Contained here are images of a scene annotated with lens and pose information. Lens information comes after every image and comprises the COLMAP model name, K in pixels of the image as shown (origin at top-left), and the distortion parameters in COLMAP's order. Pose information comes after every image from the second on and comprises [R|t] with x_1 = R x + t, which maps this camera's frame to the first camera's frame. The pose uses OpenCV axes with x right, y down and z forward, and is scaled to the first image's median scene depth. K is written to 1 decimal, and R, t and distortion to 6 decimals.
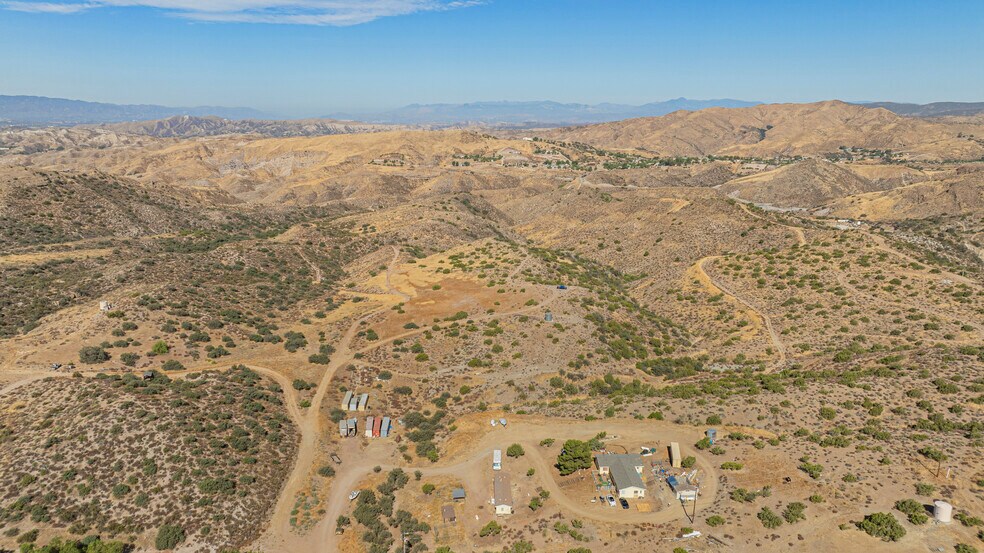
lens RADIAL K [[691.7, 0, 490.6], [0, 691.7, 275.1], [0, 0, 1]] dist [-0.035853, 0.033589]
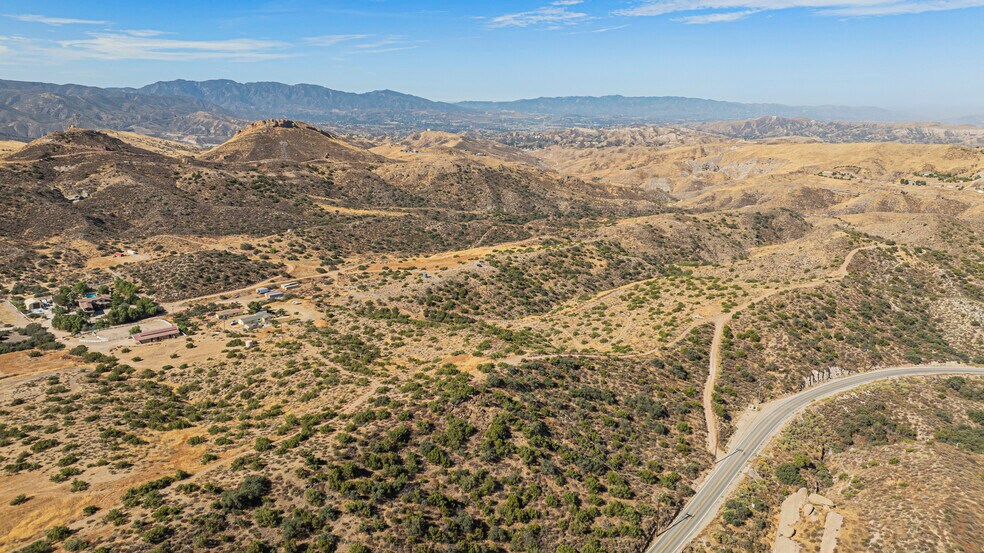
lens RADIAL K [[691.7, 0, 494.0], [0, 691.7, 273.8], [0, 0, 1]] dist [-0.035853, 0.033589]
pose [[0.670459, 0.172687, -0.721570, 0.262737], [-0.172188, 0.982199, 0.075070, -0.017801], [0.721689, 0.073914, 0.688259, 0.001377]]
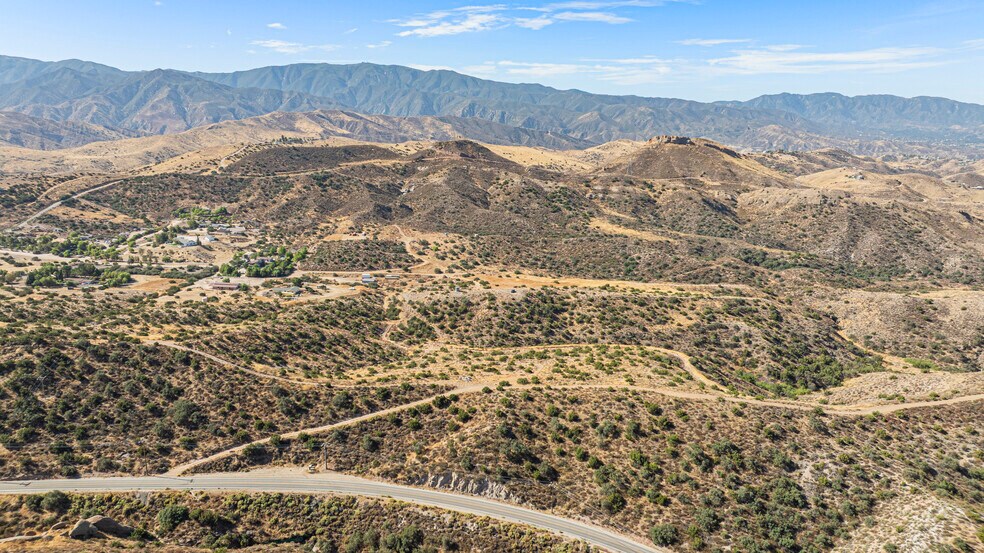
lens RADIAL K [[691.7, 0, 489.5], [0, 691.7, 281.0], [0, 0, 1]] dist [-0.035853, 0.033589]
pose [[-0.103936, 0.227384, -0.968243, 0.330608], [-0.241069, 0.938727, 0.246330, -0.075963], [0.964927, 0.259015, -0.042752, 0.222110]]
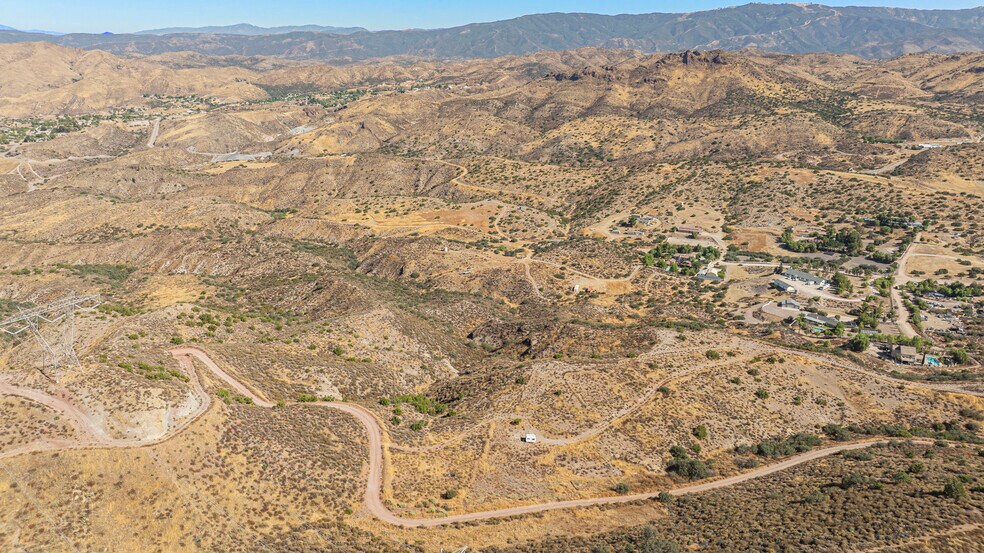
lens RADIAL K [[691.7, 0, 492.6], [0, 691.7, 283.2], [0, 0, 1]] dist [-0.035853, 0.033589]
pose [[0.415148, -0.312567, 0.854374, -0.418419], [0.213706, 0.946353, 0.242376, -0.059094], [-0.884298, 0.081963, 0.459674, -0.004516]]
